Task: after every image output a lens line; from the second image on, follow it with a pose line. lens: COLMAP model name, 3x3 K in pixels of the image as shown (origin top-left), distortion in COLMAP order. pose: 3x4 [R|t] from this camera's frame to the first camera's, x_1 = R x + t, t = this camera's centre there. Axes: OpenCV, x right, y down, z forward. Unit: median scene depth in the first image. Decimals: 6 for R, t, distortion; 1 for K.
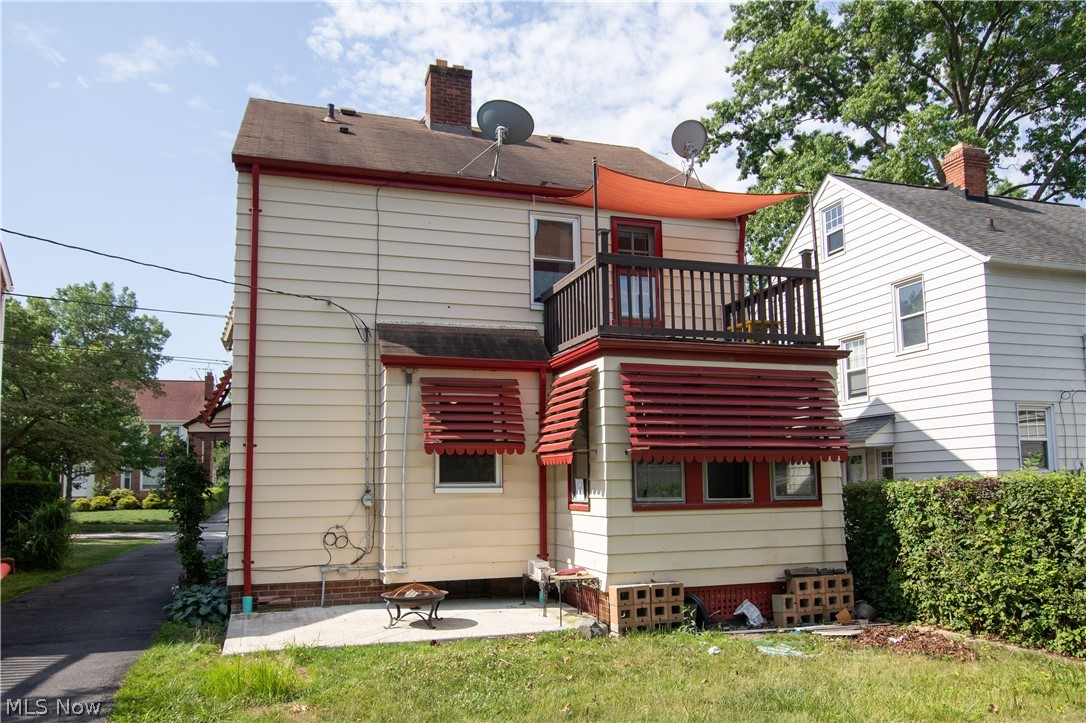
lens RADIAL K [[792.2, 0, 542.2], [0, 792.2, 408.4], [0, 0, 1]] dist [-0.035076, 0.027934]
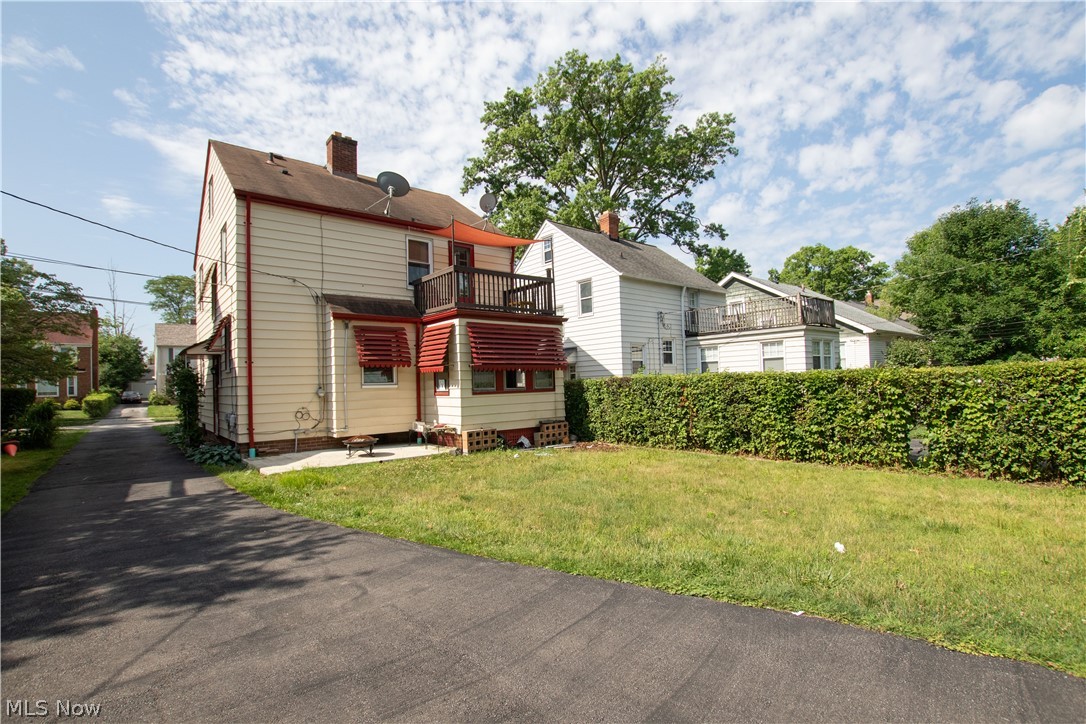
lens RADIAL K [[509.9, 0, 539.0], [0, 509.9, 368.1], [0, 0, 1]] dist [-0.066565, -0.002973]
pose [[0.925620, -0.002187, 0.378447, -0.184608], [-0.019843, 0.998327, 0.054302, -0.011400], [-0.377933, -0.057772, 0.924029, -0.228216]]
